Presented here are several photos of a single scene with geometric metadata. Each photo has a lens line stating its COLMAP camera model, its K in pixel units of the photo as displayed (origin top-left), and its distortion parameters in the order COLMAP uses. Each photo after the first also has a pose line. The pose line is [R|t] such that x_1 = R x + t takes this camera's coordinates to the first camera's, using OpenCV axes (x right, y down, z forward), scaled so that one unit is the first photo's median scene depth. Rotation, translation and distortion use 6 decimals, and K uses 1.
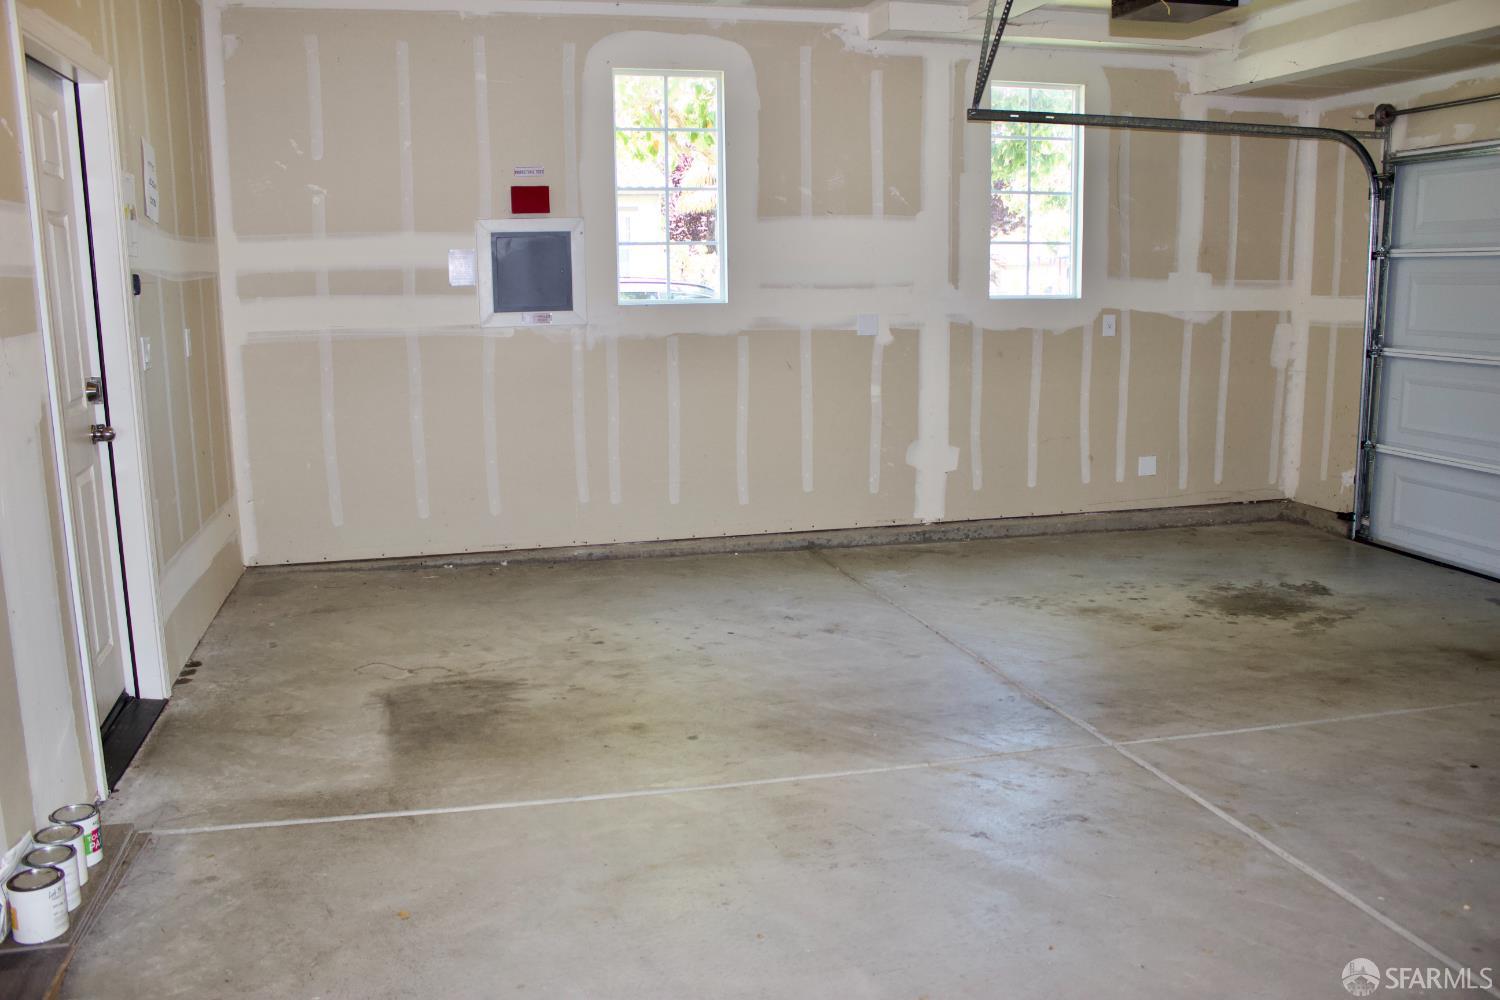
lens RADIAL K [[1243.3, 0, 750.0], [0, 1243.3, 500.0], [0, 0, 1]] dist [-0.163064, 0.147796]
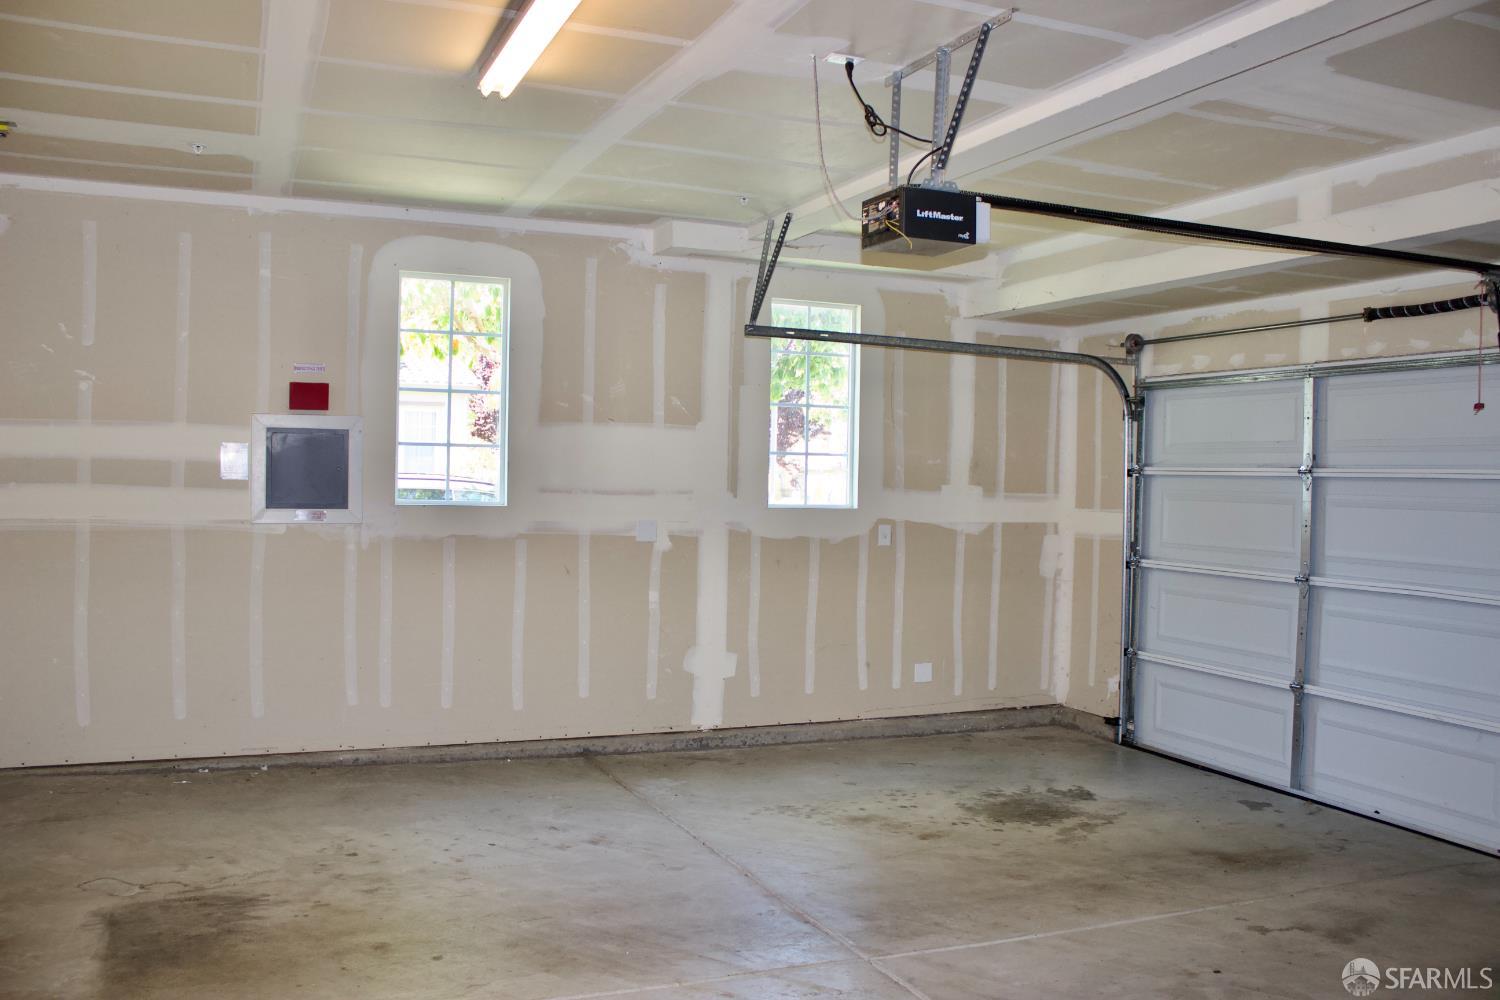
lens RADIAL K [[1243.3, 0, 750.0], [0, 1243.3, 500.0], [0, 0, 1]] dist [-0.163064, 0.147796]
pose [[0.988191, 0.028081, 0.150629, 0.030316], [-0.003784, 0.987235, -0.159223, -0.006966], [-0.153177, 0.156773, 0.975684, -0.004107]]
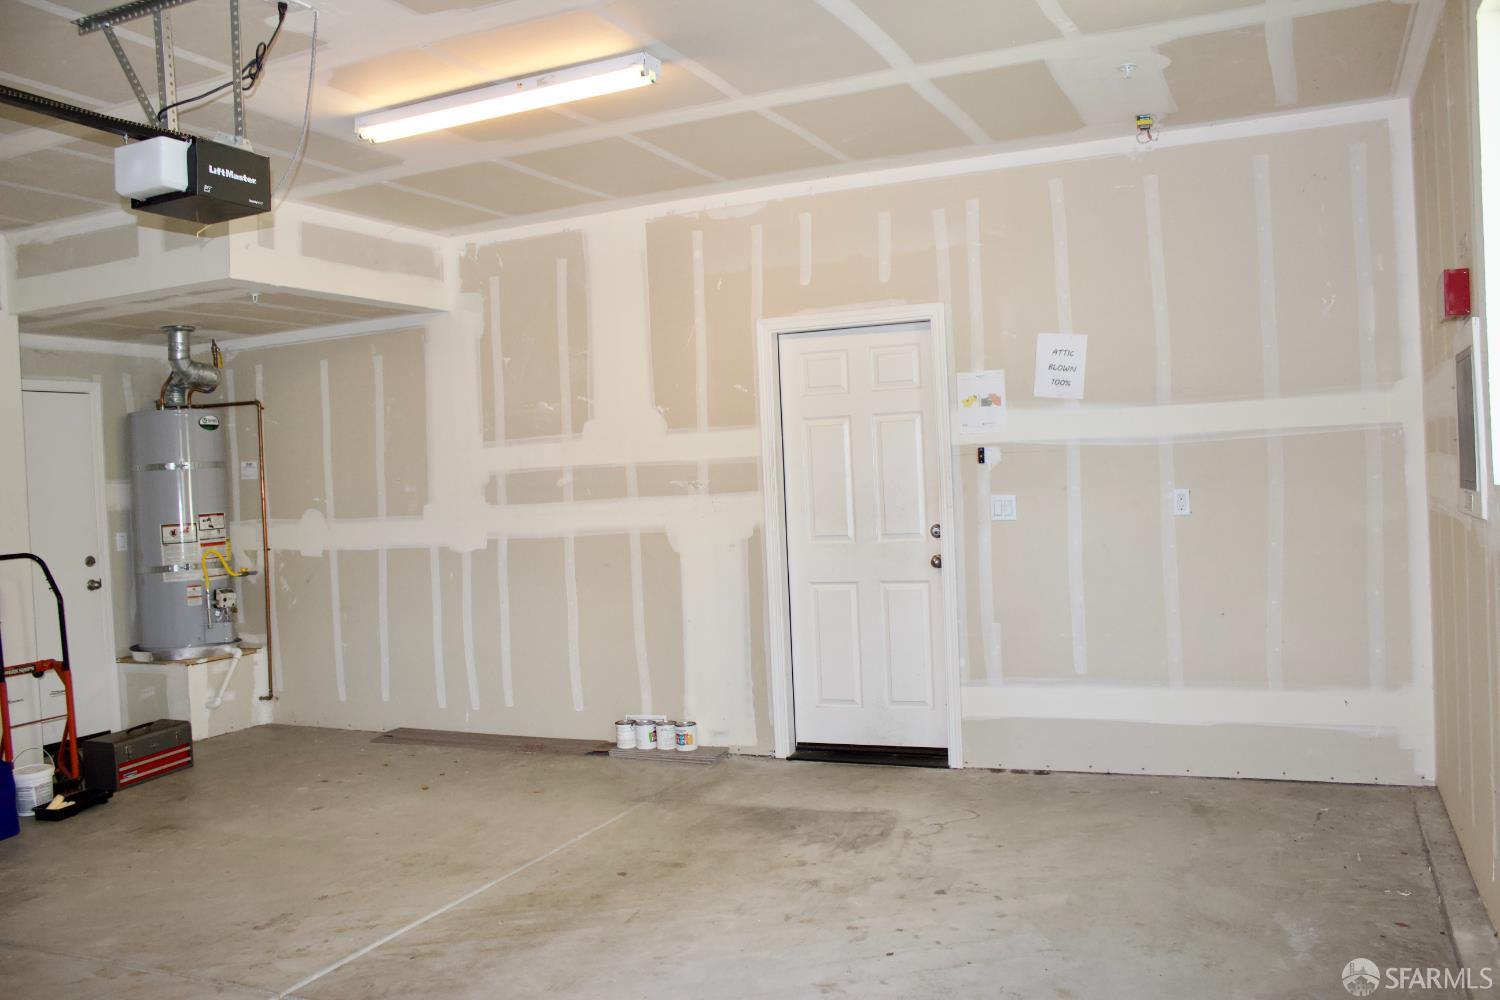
lens RADIAL K [[1243.3, 0, 750.0], [0, 1243.3, 500.0], [0, 0, 1]] dist [-0.163064, 0.147796]
pose [[-0.627494, 0.055461, -0.776643, 0.534302], [-0.086648, 0.986290, 0.140440, -0.228864], [0.773785, 0.155420, -0.614086, 1.256518]]
